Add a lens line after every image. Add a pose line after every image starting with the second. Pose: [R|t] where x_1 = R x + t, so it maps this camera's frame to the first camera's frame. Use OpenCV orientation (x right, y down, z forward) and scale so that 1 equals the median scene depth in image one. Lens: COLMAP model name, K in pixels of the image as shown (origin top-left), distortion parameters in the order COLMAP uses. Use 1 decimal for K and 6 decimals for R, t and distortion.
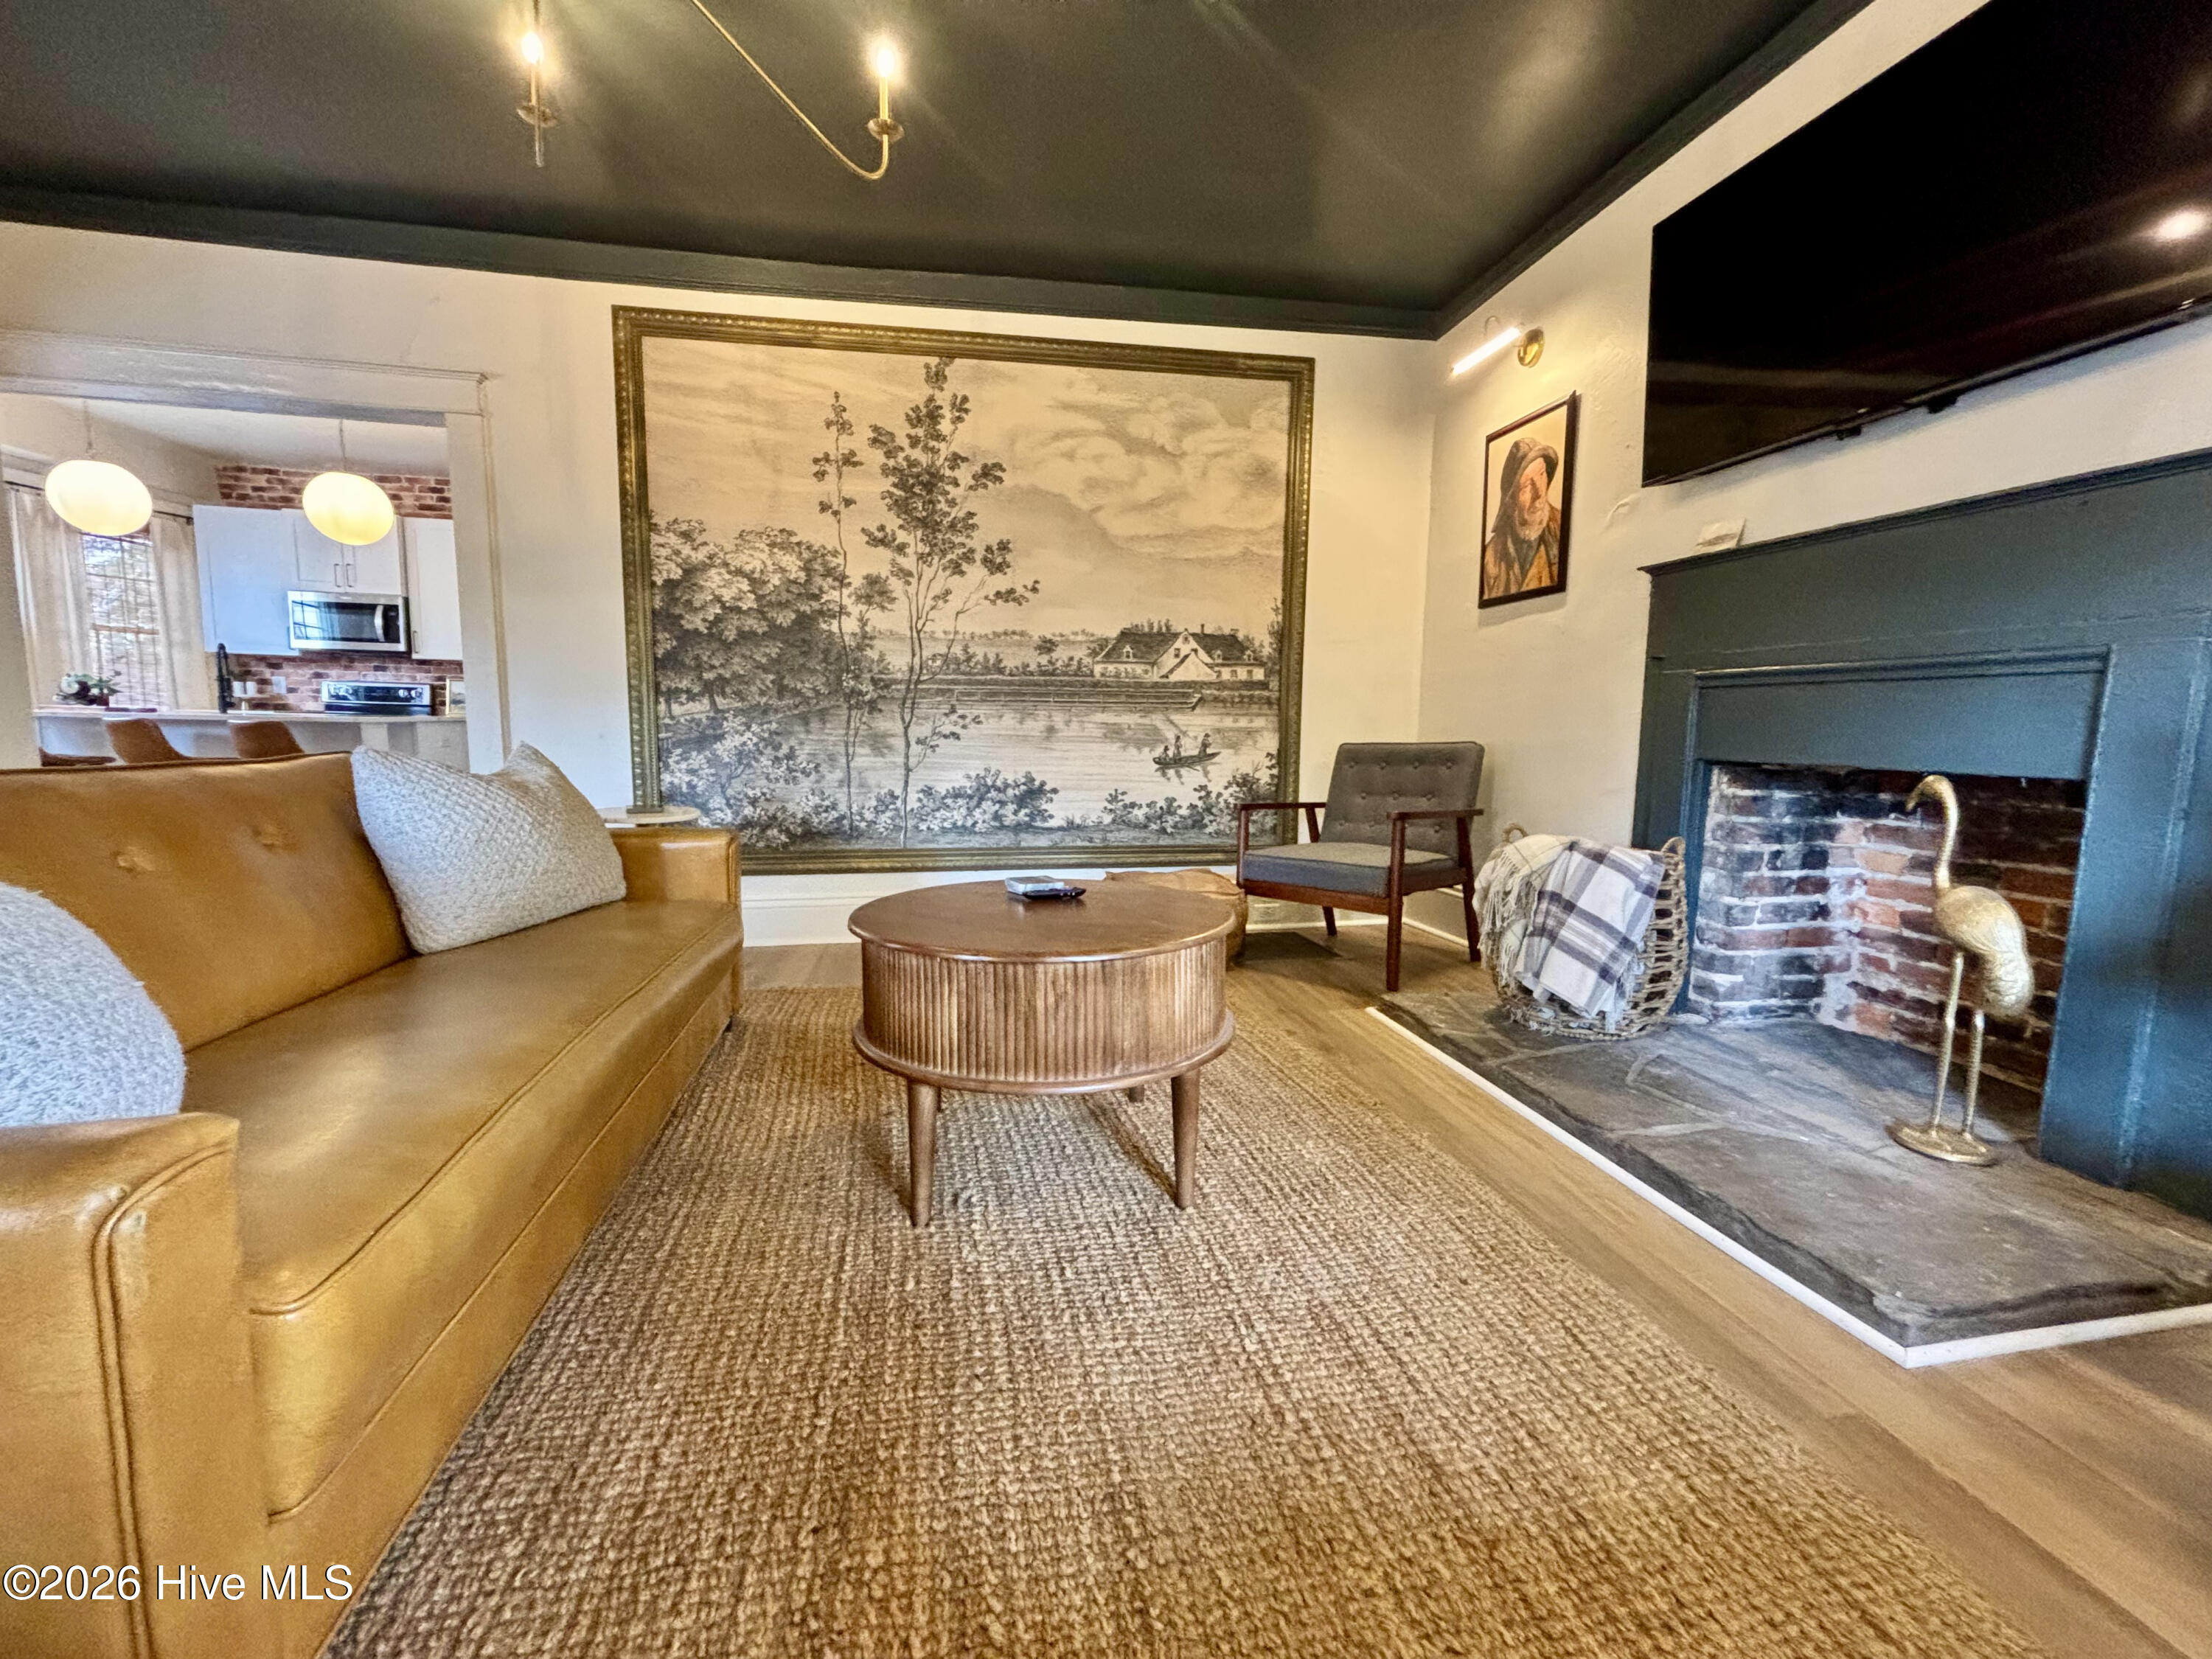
lens RADIAL K [[890.4, 0, 1098.1], [0, 890.4, 827.1], [0, 0, 1]] dist [0.014403, -0.005218]
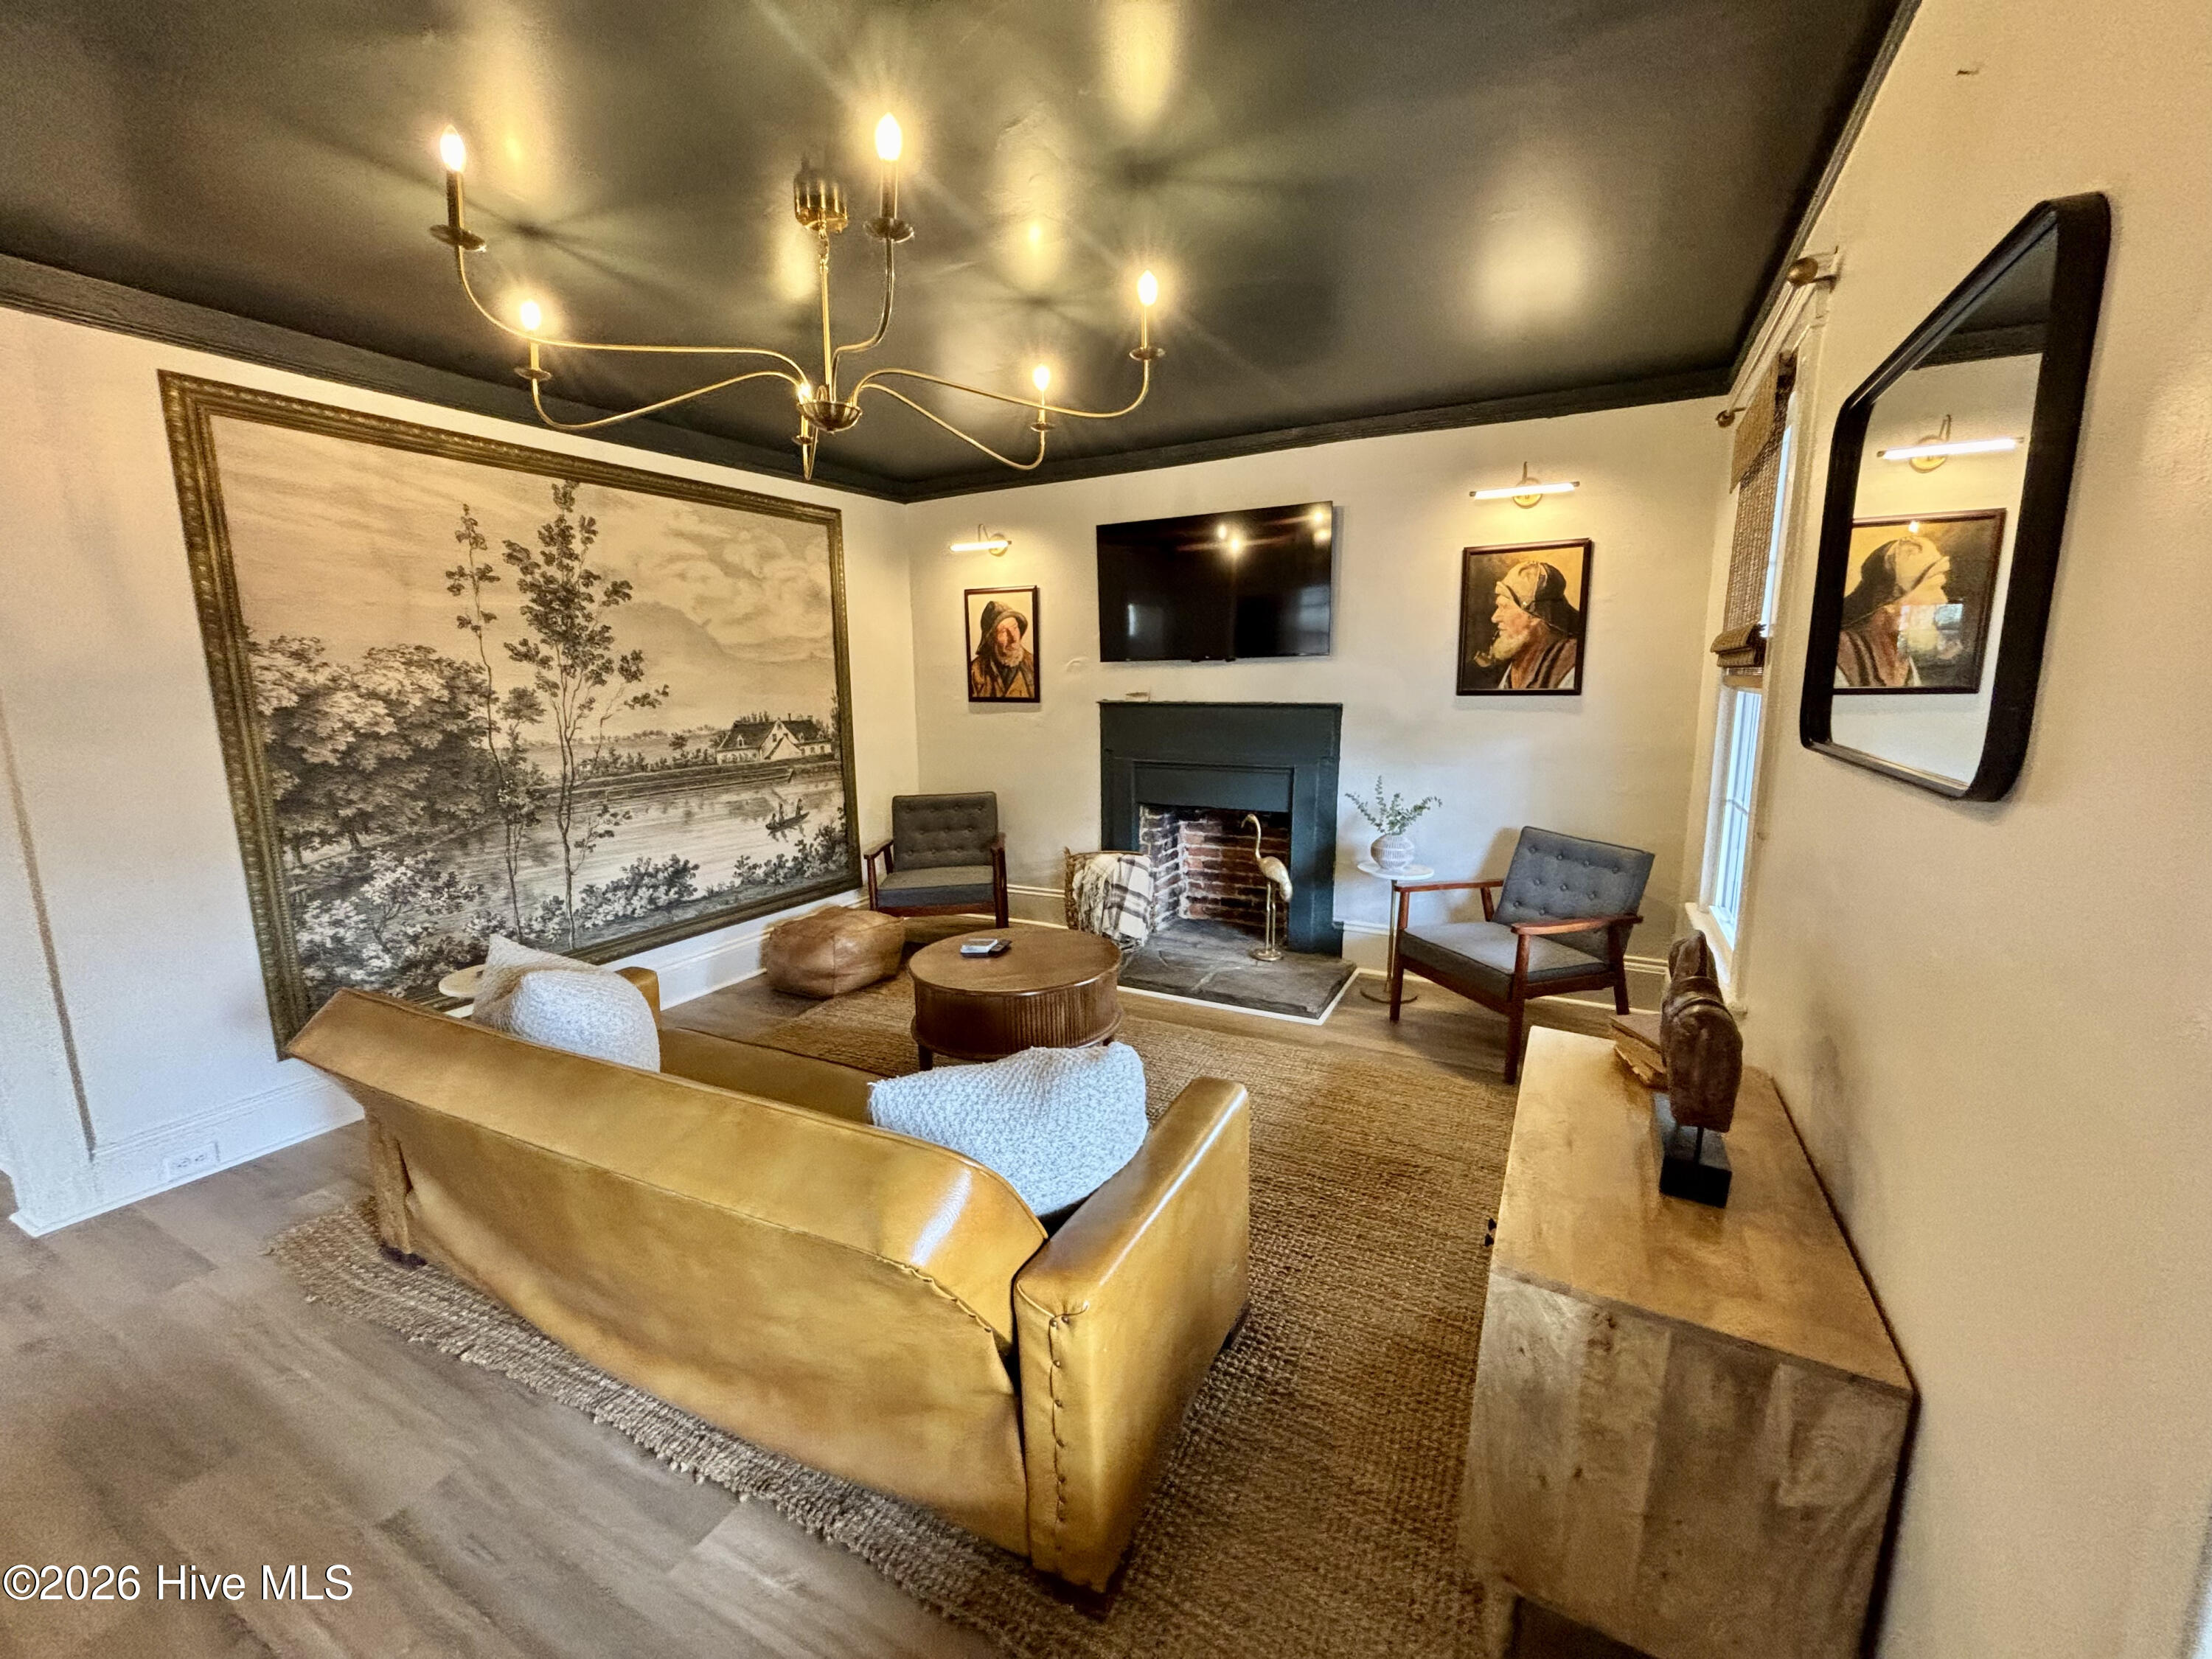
lens RADIAL K [[890.4, 0, 1098.1], [0, 890.4, 827.1], [0, 0, 1]] dist [0.014403, -0.005218]
pose [[0.627369, -0.144788, 0.765143, -0.639629], [0.108064, 0.989243, 0.098589, -0.159696], [-0.771187, 0.020833, 0.636267, -0.133797]]
